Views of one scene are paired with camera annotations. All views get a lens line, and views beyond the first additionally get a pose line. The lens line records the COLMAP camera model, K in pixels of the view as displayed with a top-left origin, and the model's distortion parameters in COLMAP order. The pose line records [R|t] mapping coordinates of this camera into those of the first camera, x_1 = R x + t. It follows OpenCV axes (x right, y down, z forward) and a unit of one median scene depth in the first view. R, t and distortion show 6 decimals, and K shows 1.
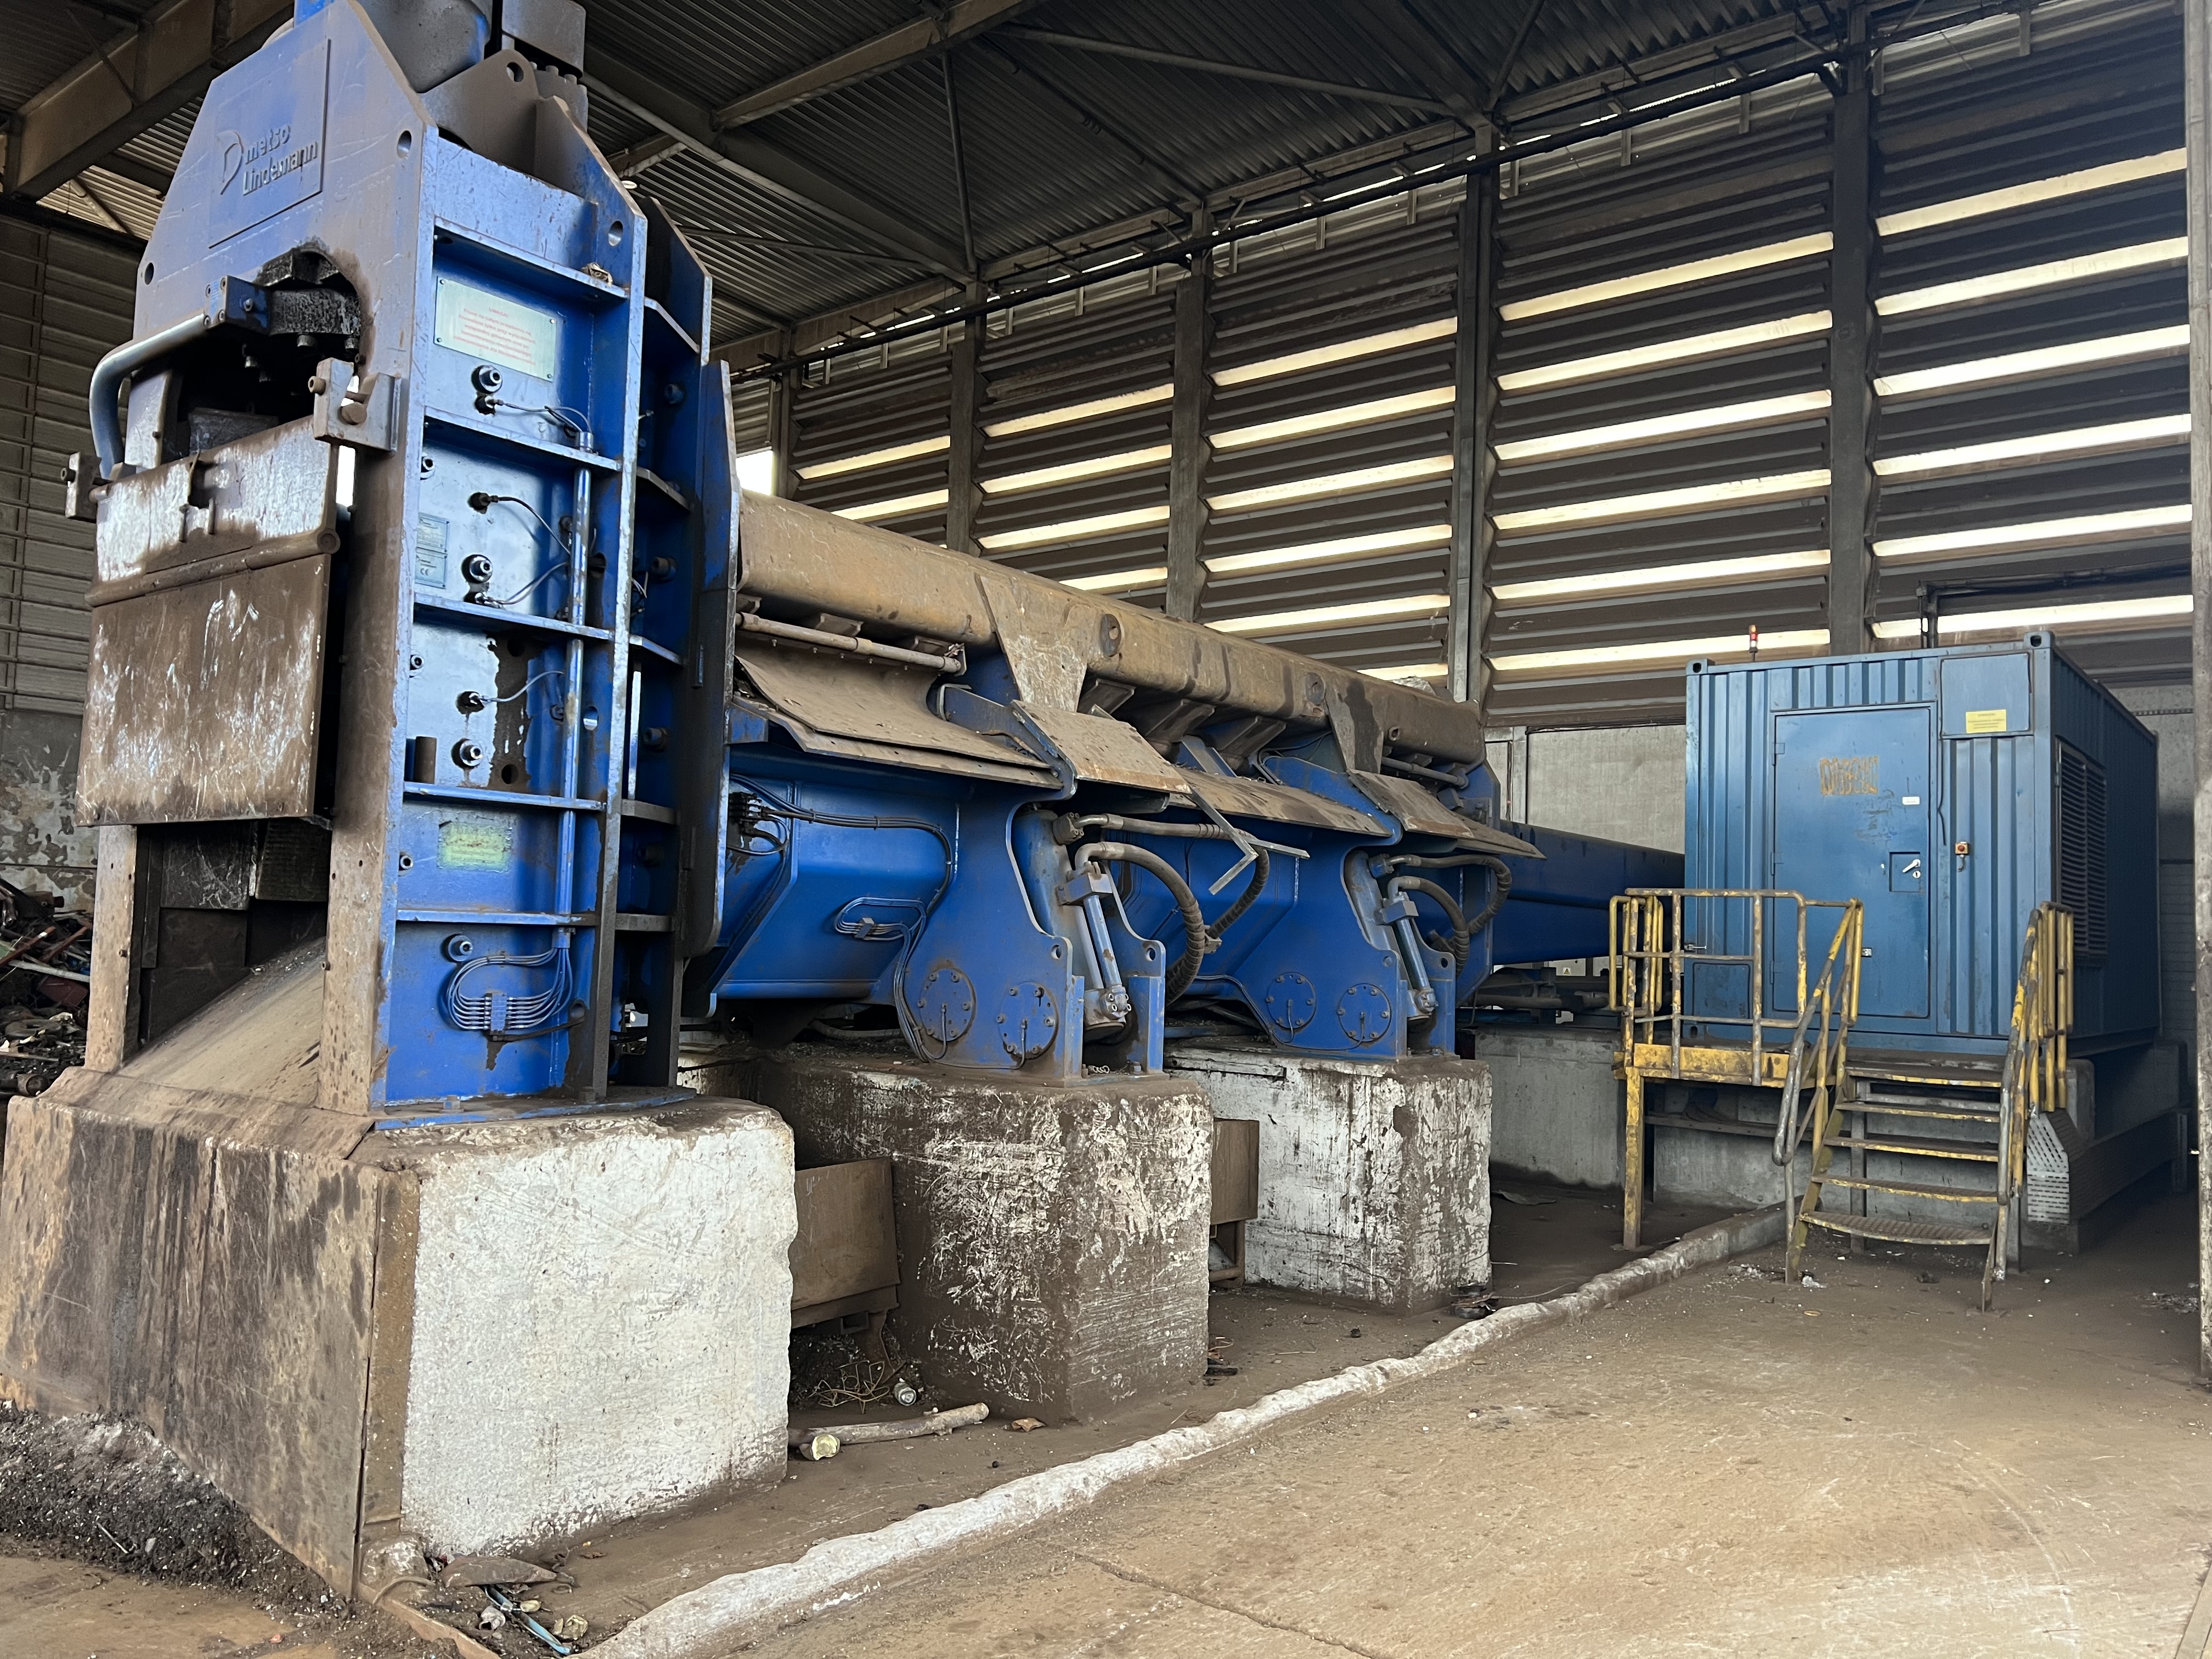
lens RADIAL K [[1656.0, 0, 1107.9], [0, 1656.0, 832.6], [0, 0, 1]] dist [0.041833, -0.043416]
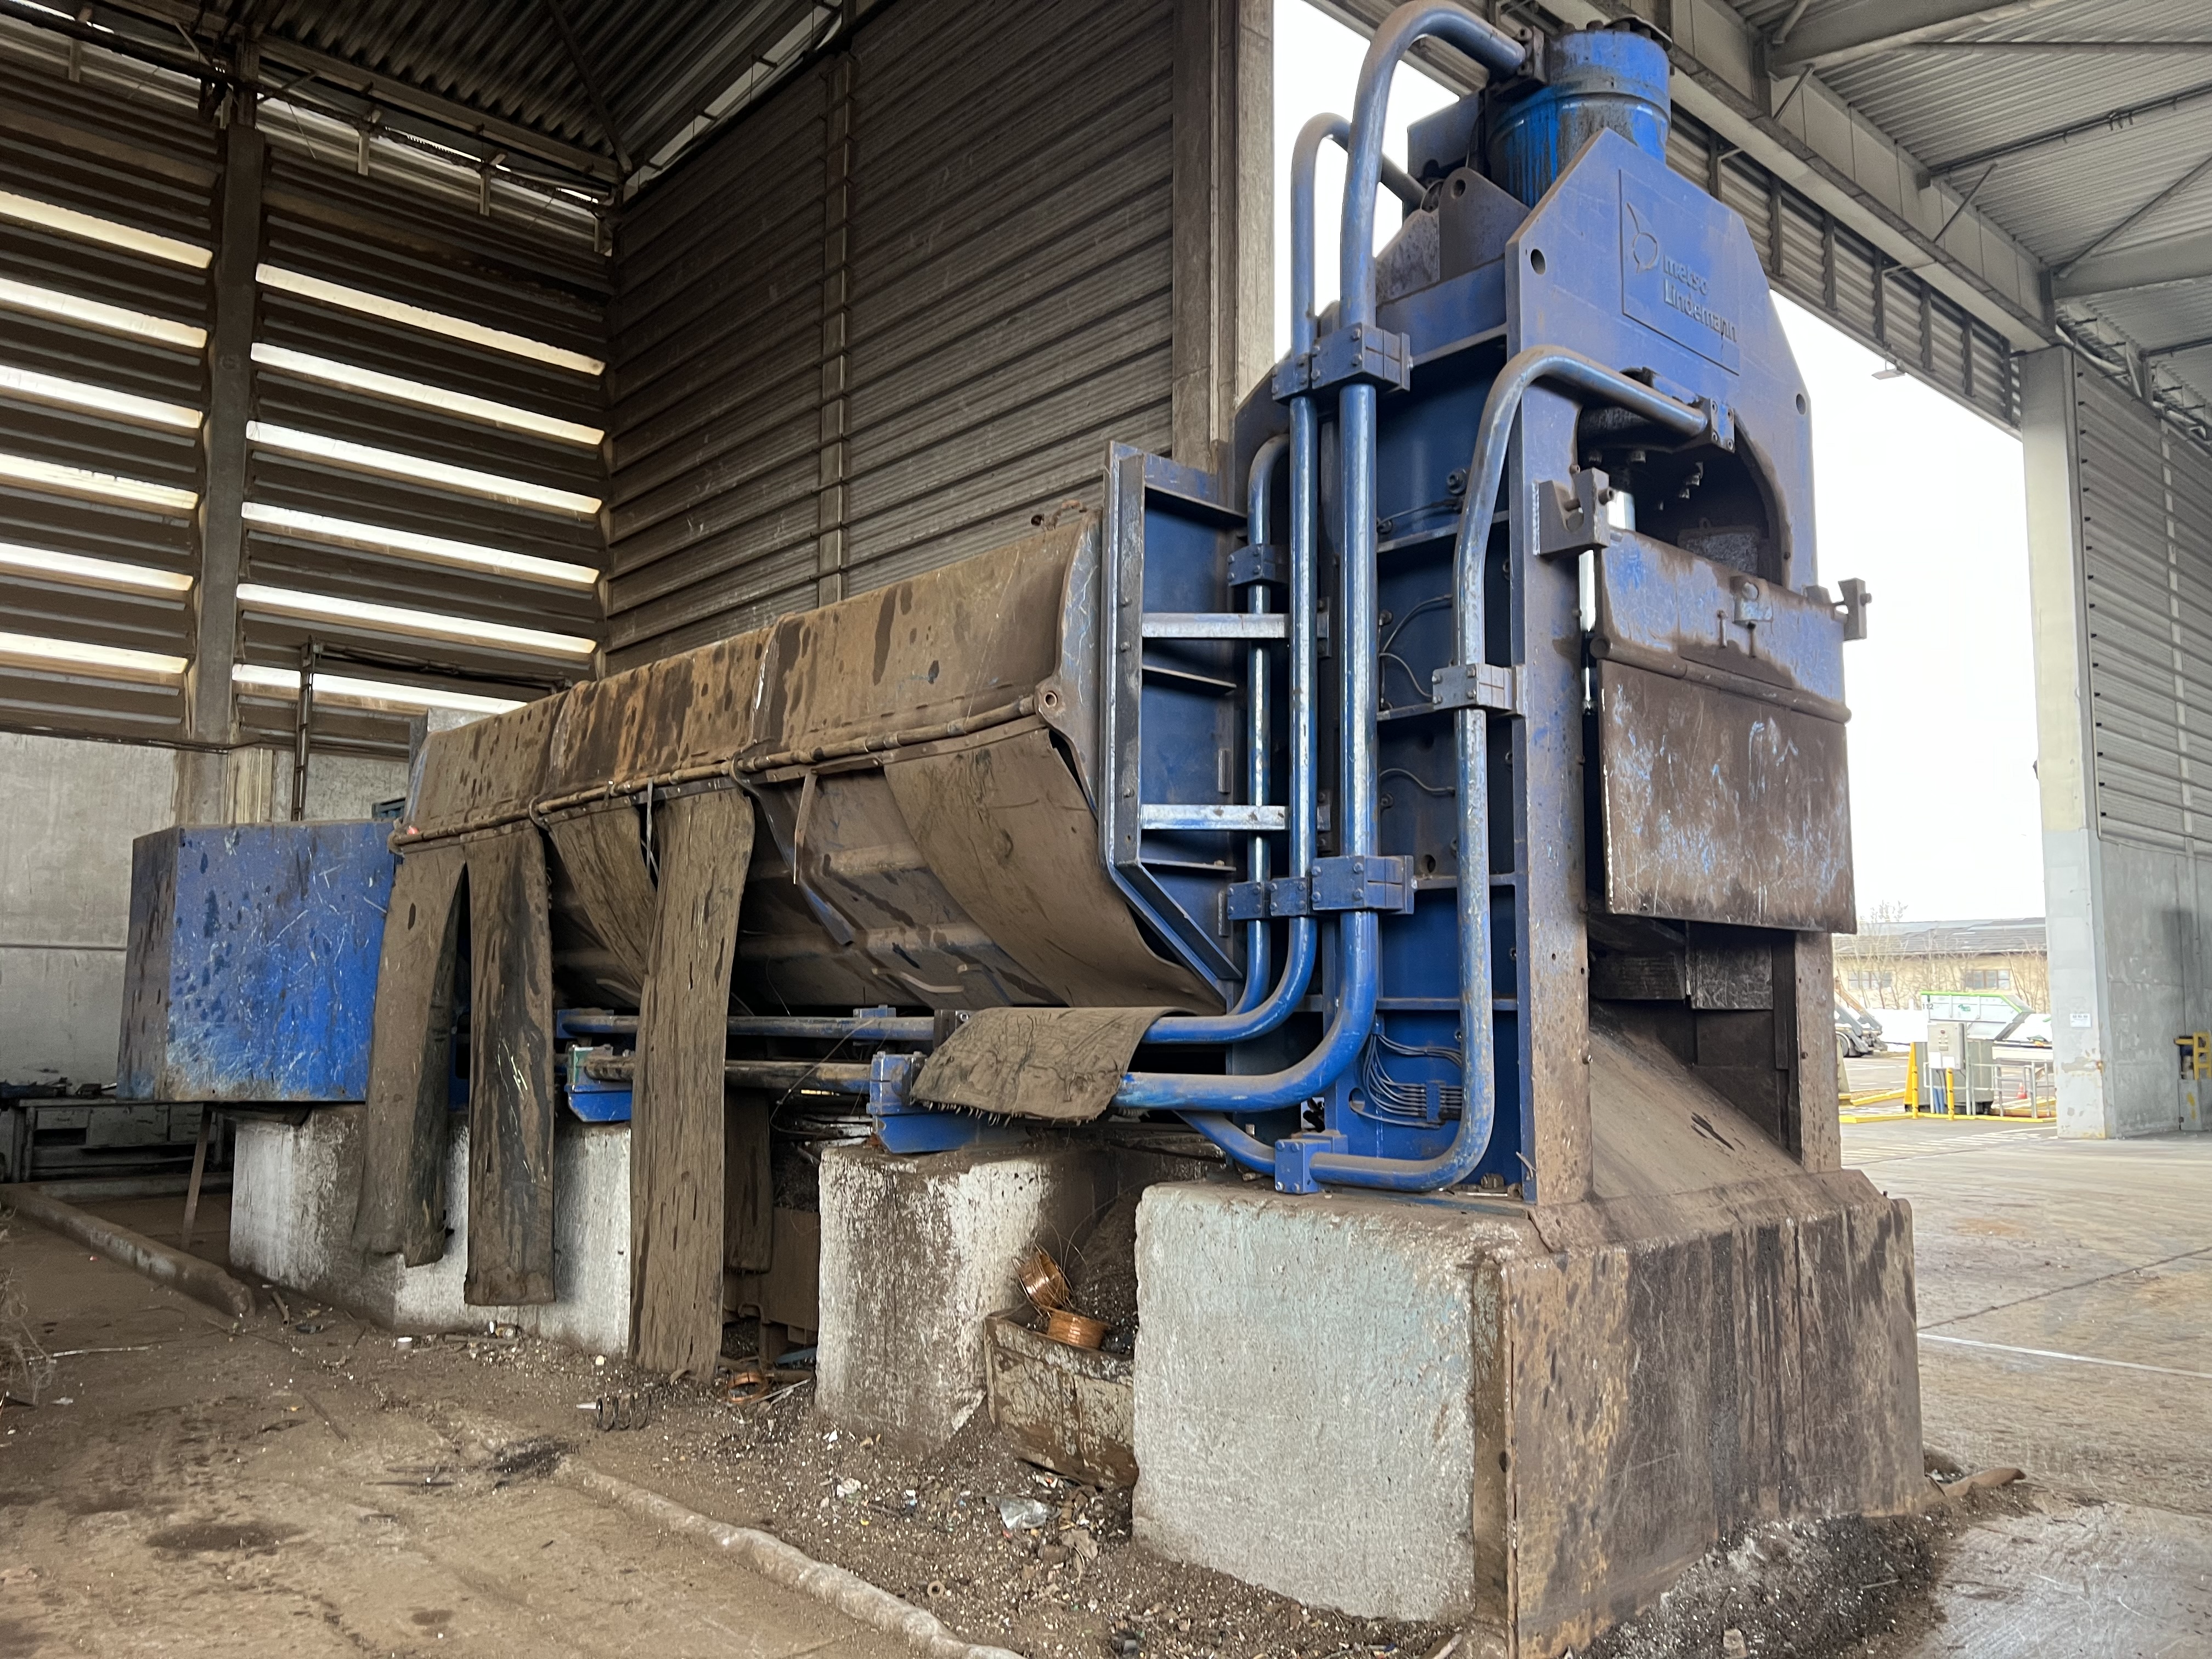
lens RADIAL K [[1656.0, 0, 1110.4], [0, 1656.0, 834.7], [0, 0, 1]] dist [0.041833, -0.043416]
pose [[0.167950, 0.078705, 0.982649, -1.156372], [-0.066649, 0.995433, -0.068338, 0.024403], [-0.983540, -0.054016, 0.172429, 0.854882]]
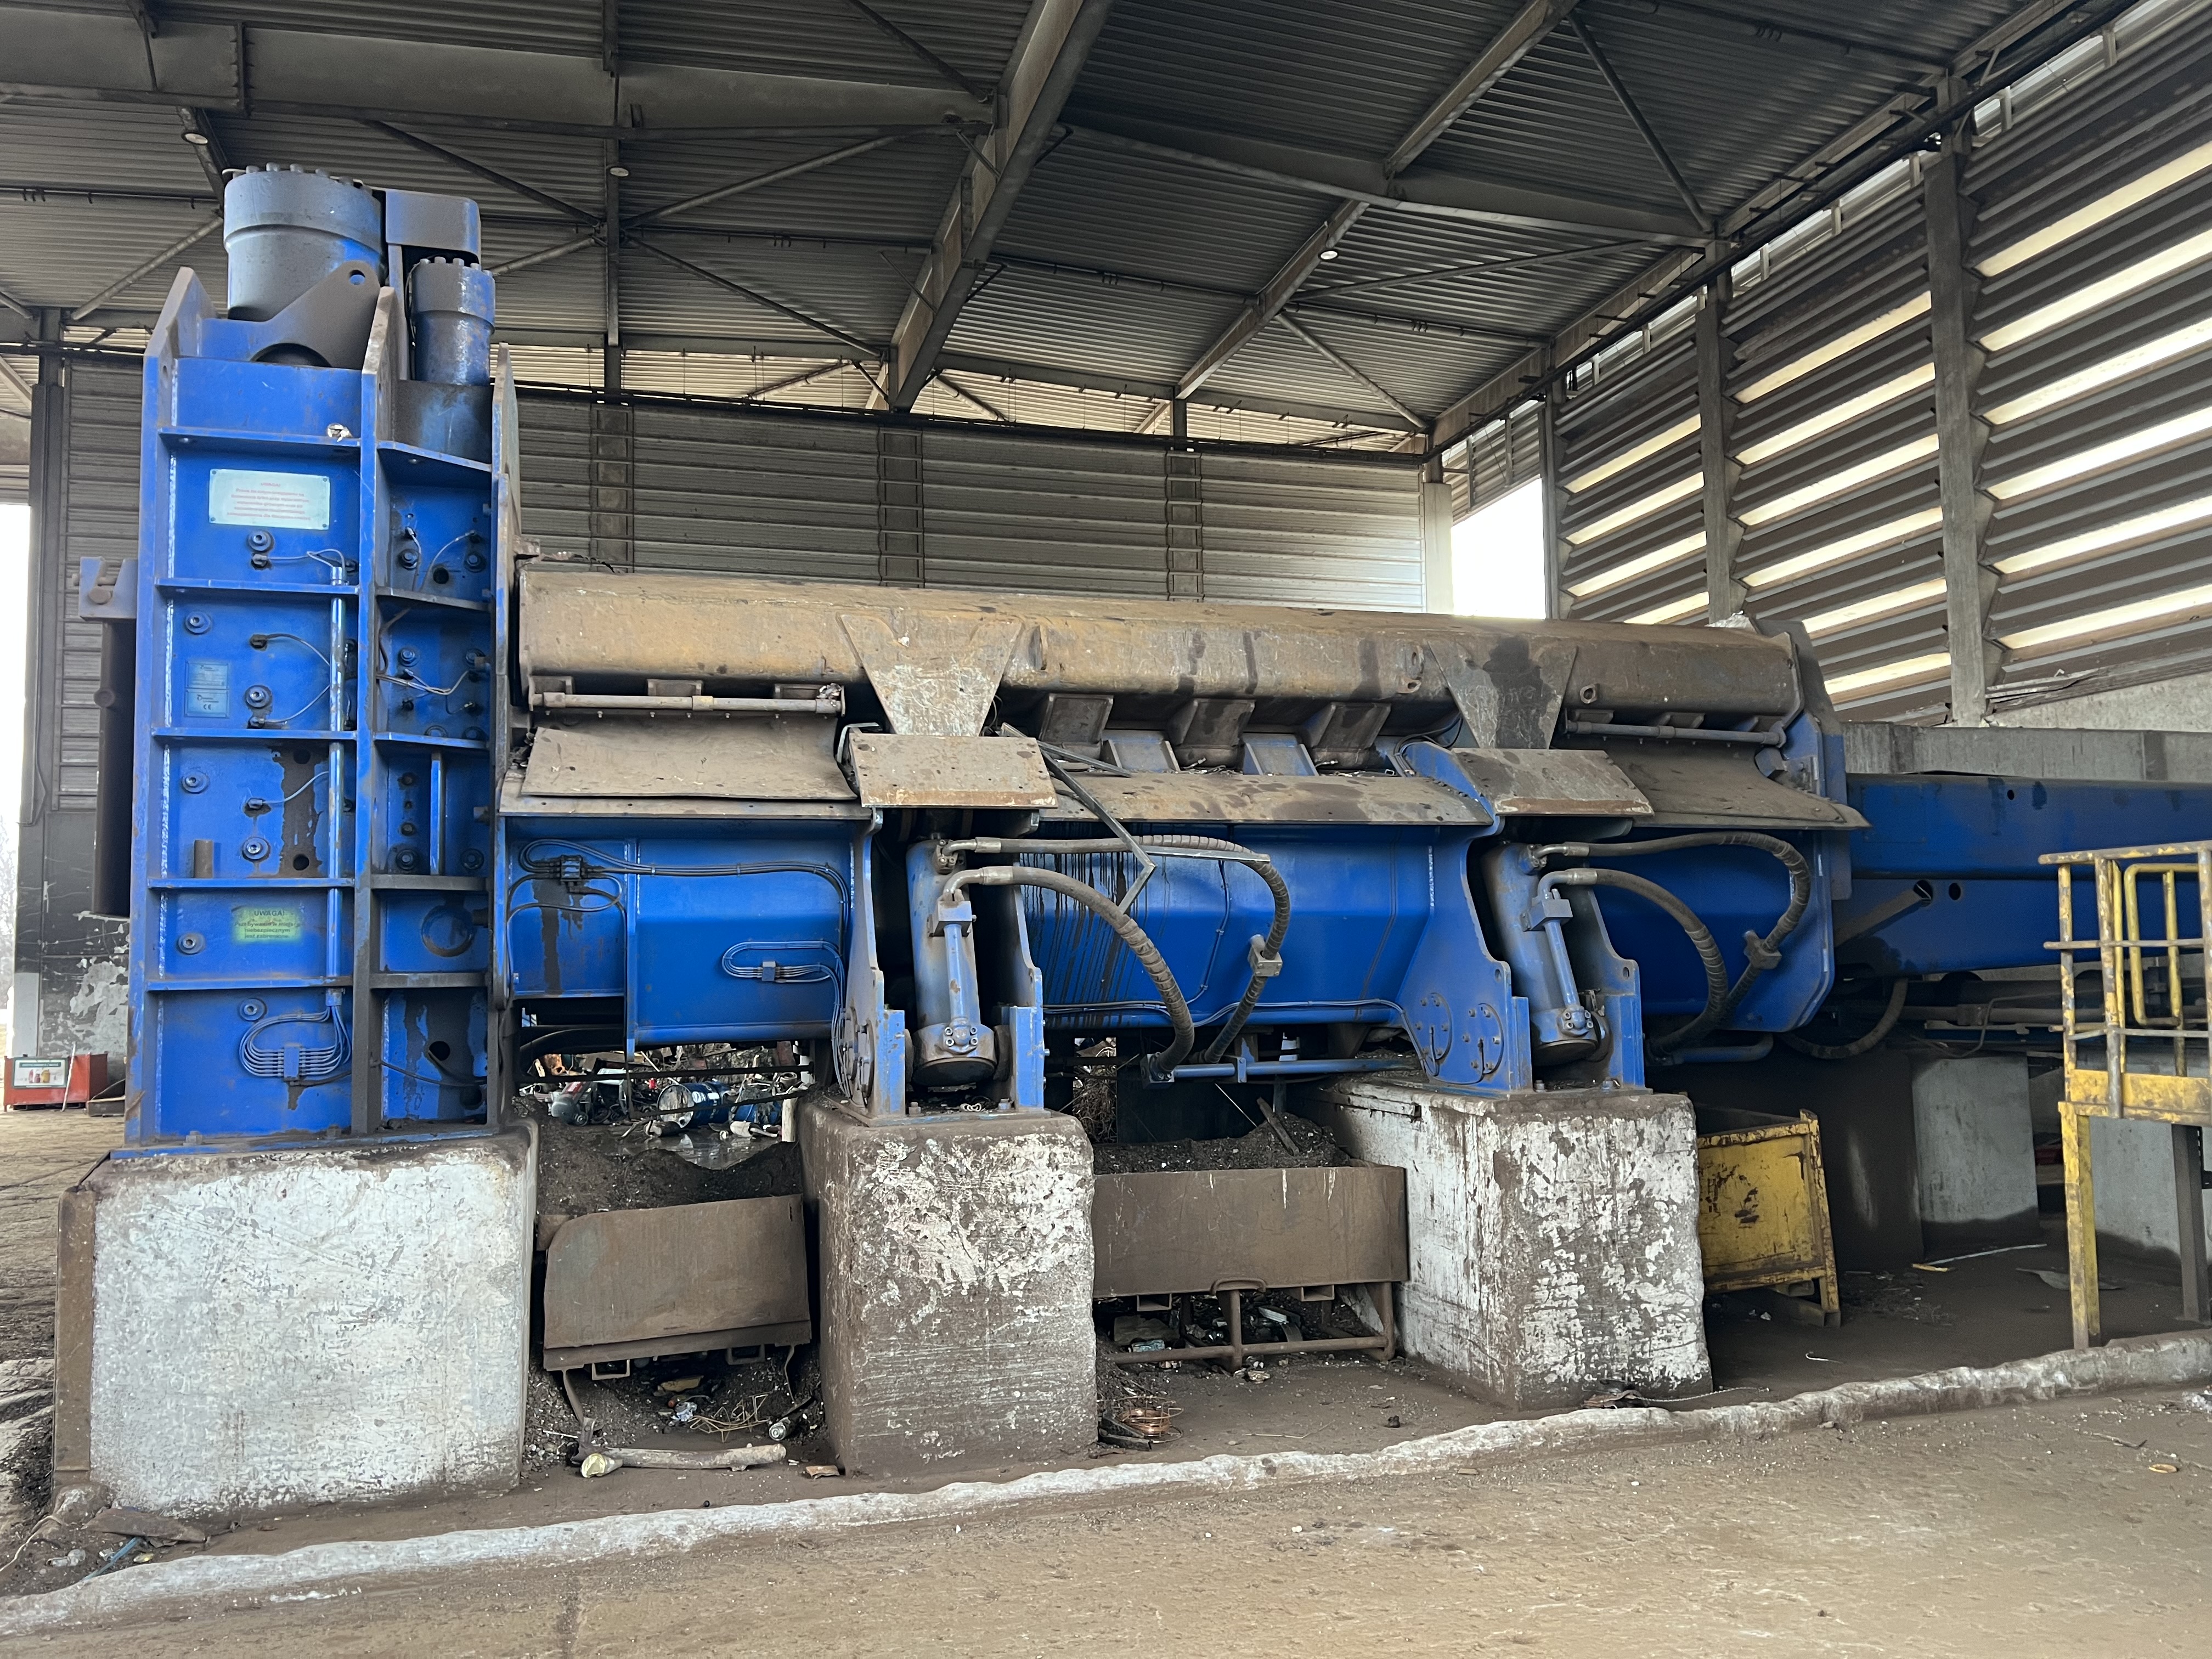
lens RADIAL K [[1656.0, 0, 1115.2], [0, 1656.0, 838.4], [0, 0, 1]] dist [0.041833, -0.043416]
pose [[0.817600, -0.095626, -0.567790, 0.580895], [0.084104, 0.995370, -0.046530, 0.038449], [0.569611, -0.009710, 0.821857, 0.252378]]
